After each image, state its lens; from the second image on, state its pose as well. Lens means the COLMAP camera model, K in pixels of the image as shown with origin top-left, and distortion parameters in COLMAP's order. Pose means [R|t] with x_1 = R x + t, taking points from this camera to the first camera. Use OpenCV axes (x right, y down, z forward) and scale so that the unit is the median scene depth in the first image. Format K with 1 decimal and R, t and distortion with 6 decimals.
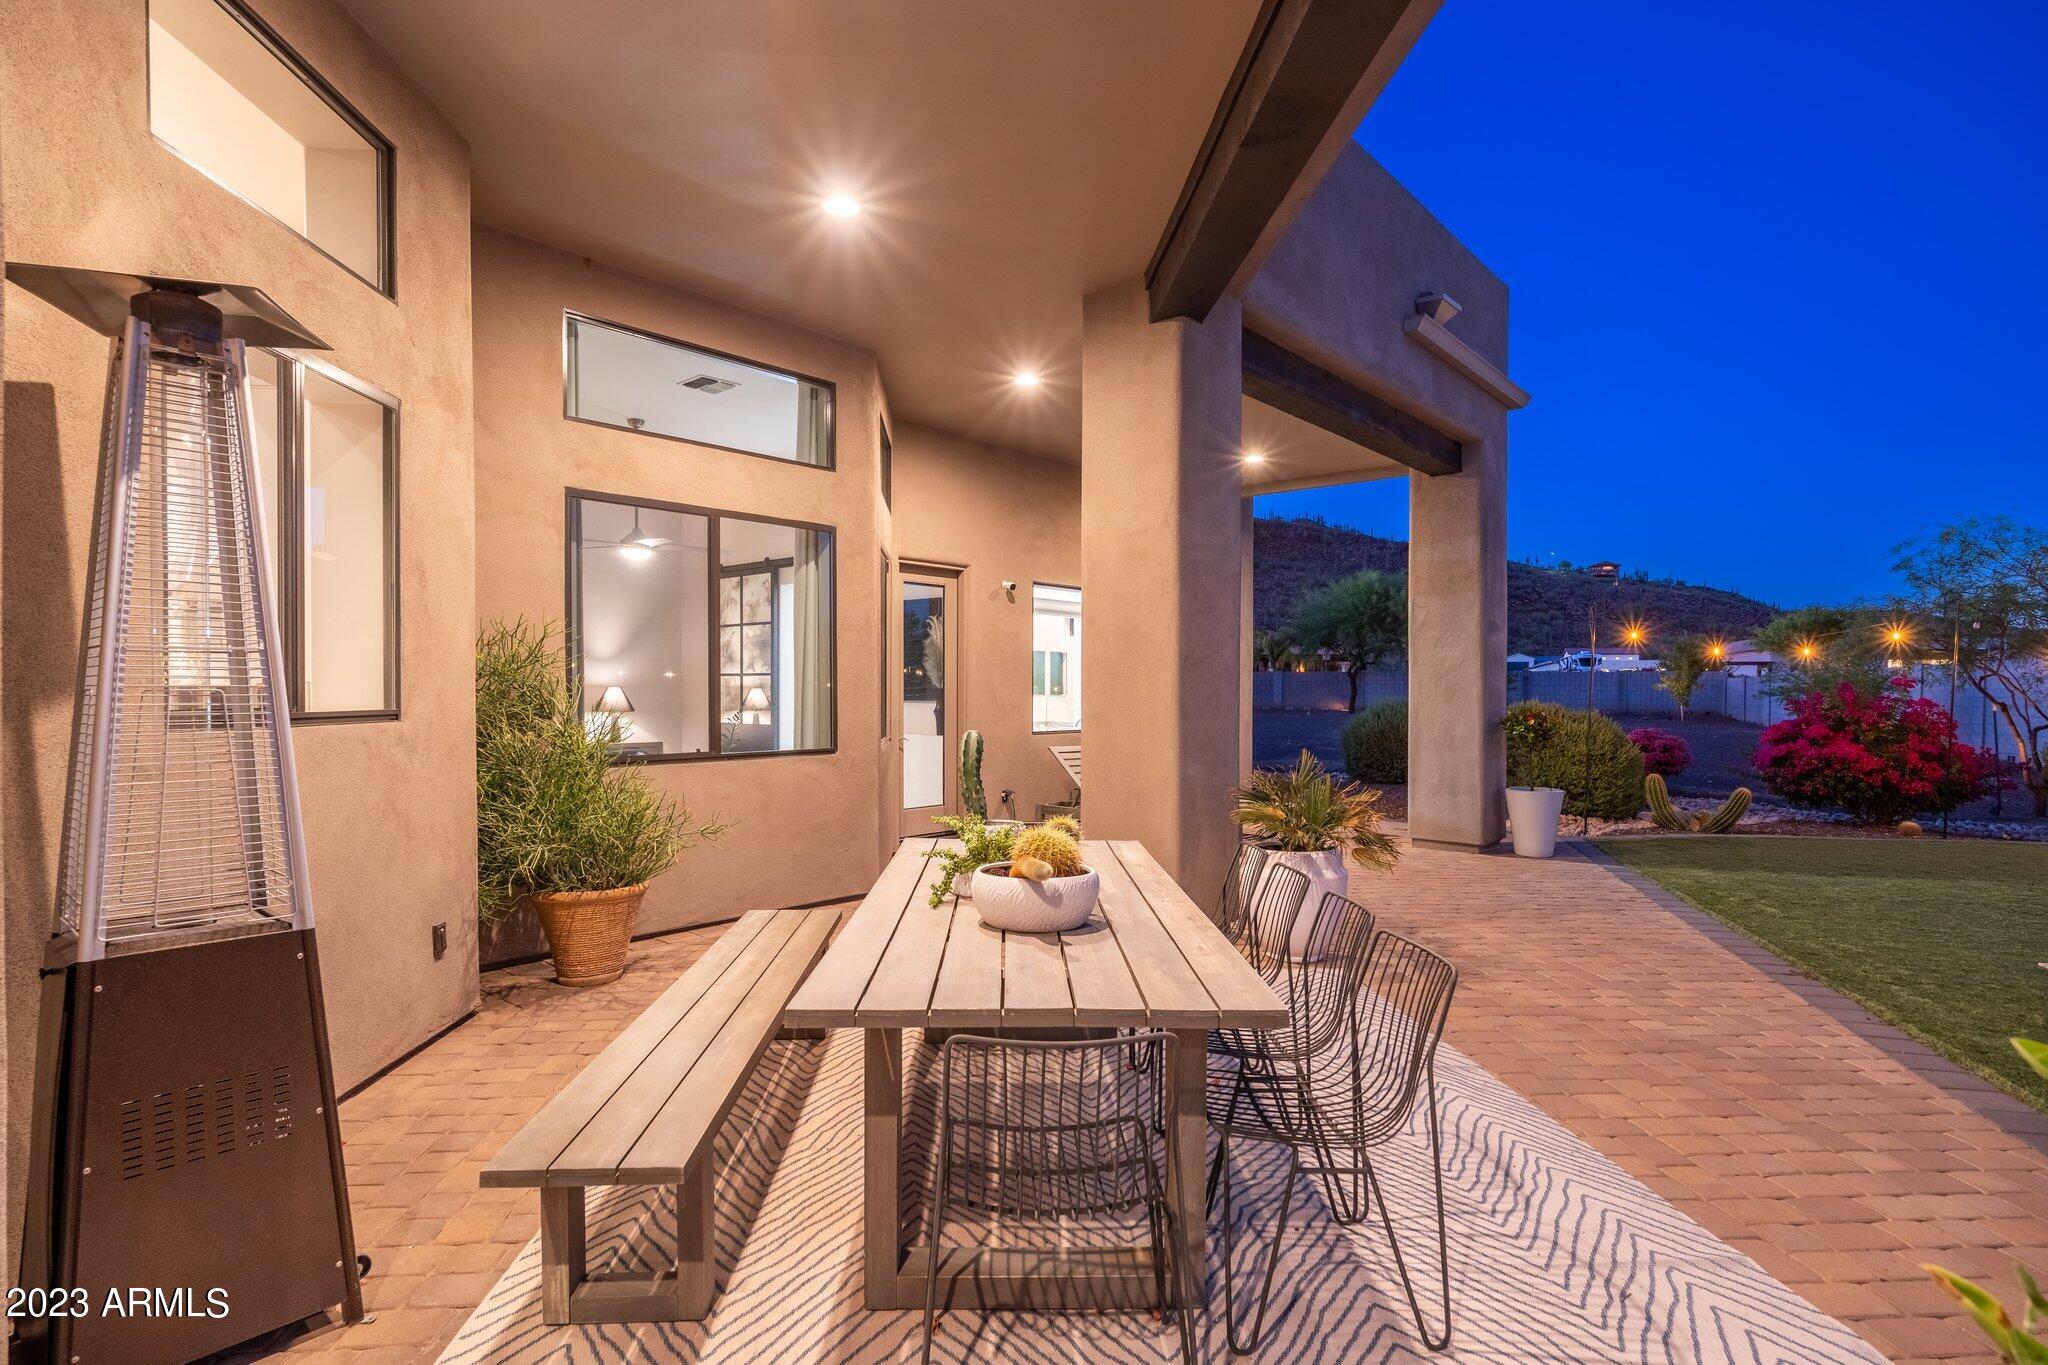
lens RADIAL K [[1059.0, 0, 1025.5], [0, 1059.0, 683.5], [0, 0, 1]] dist [0.001033, 0.000022]
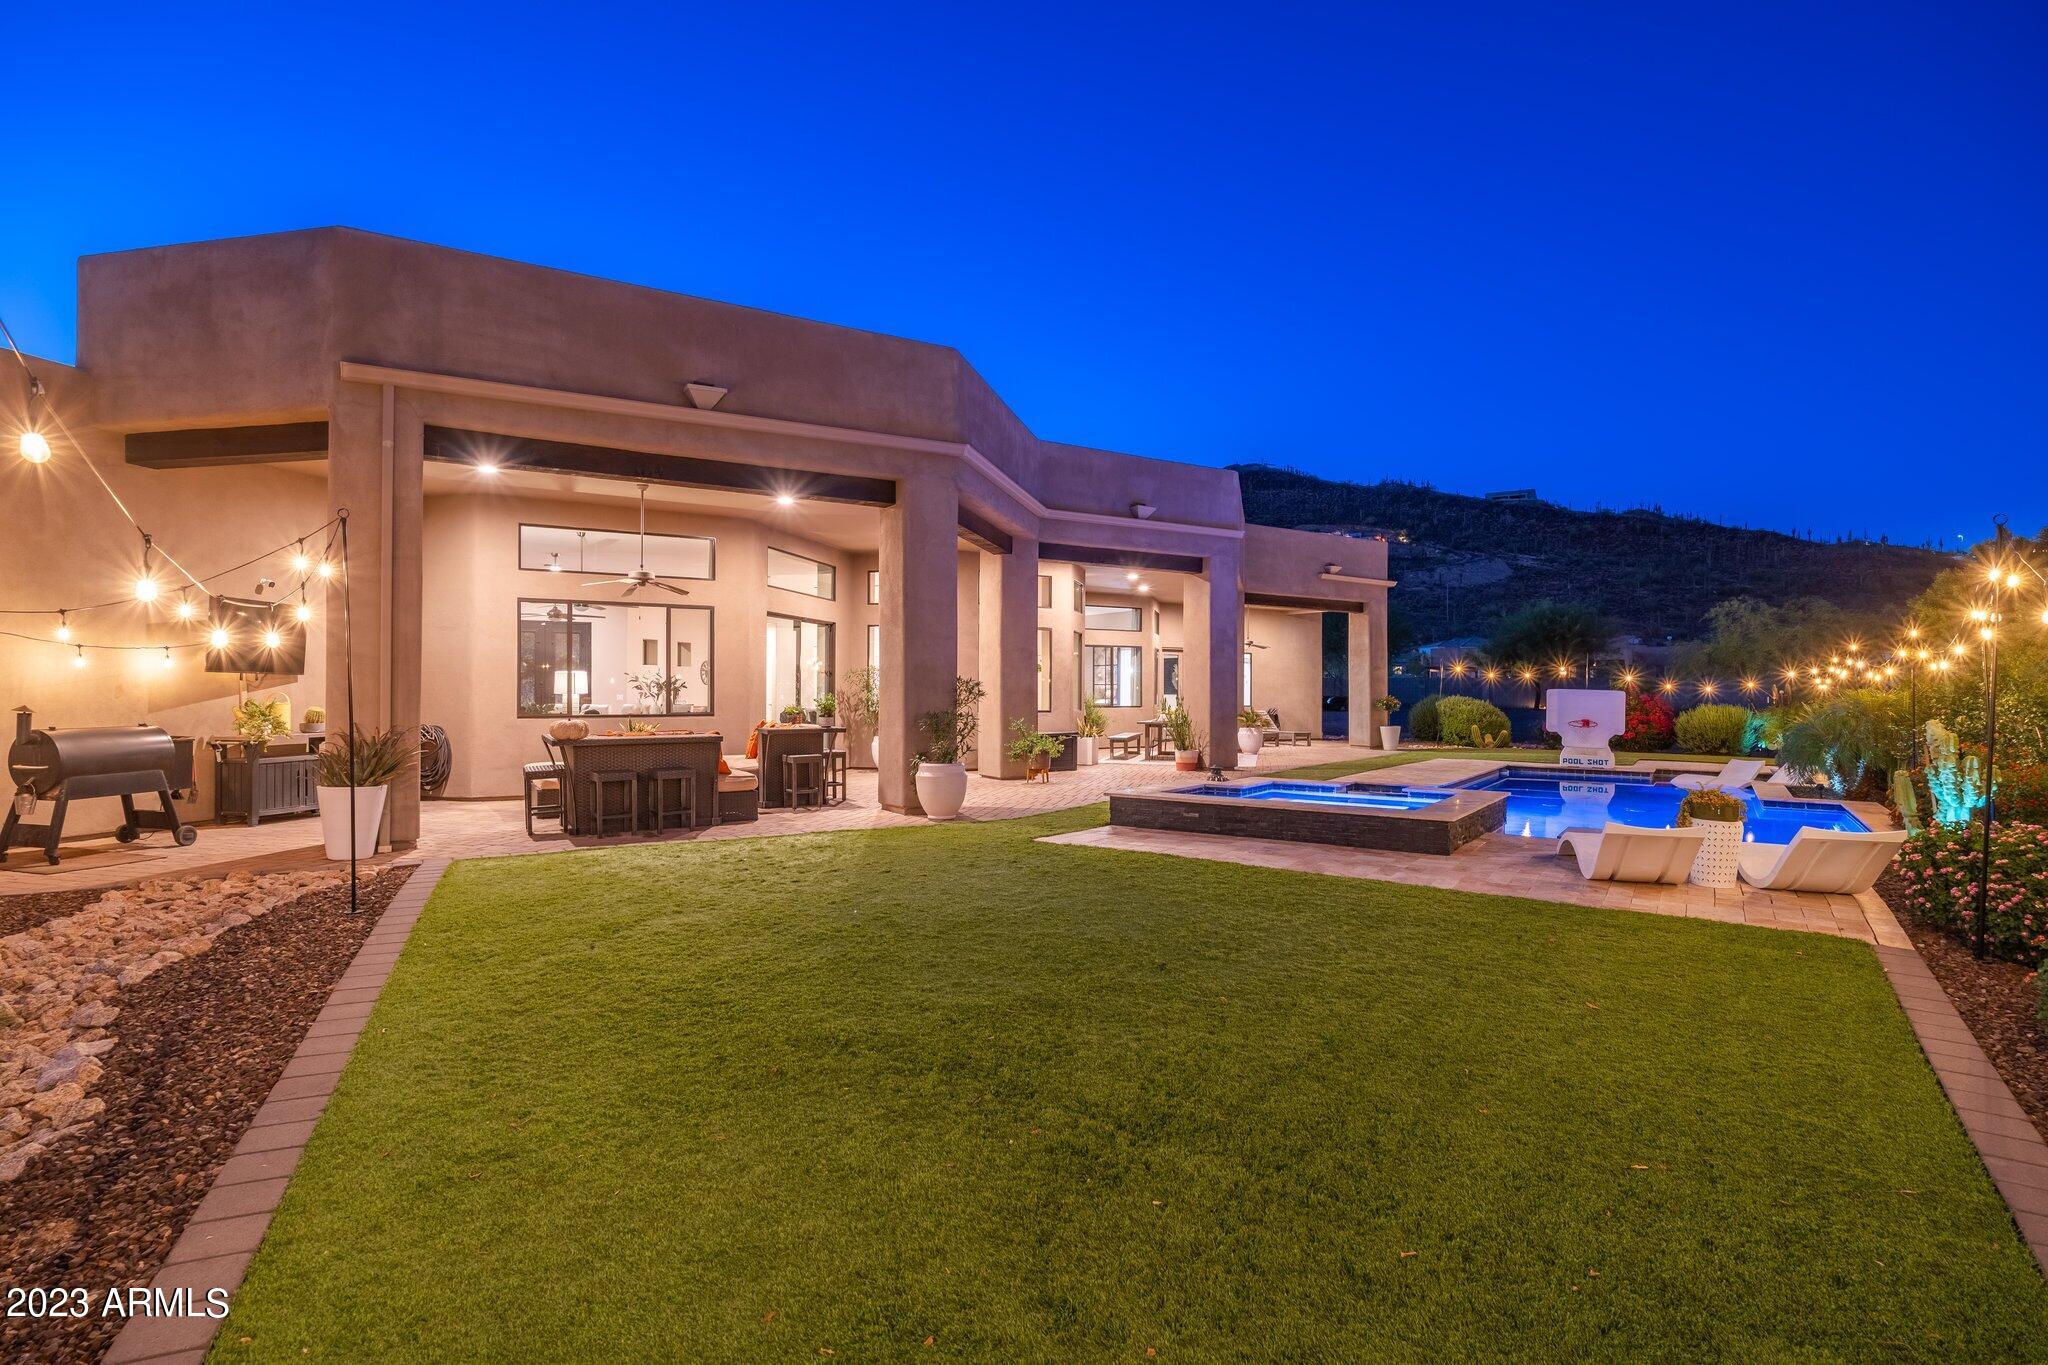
lens RADIAL K [[1059.0, 0, 1025.1], [0, 1059.0, 680.6], [0, 0, 1]] dist [0.001033, 0.000022]
pose [[0.959498, 0.005518, -0.281660, 0.356305], [-0.006116, 0.999981, -0.001241, -0.011440], [0.281648, 0.002914, 0.959513, -2.014029]]
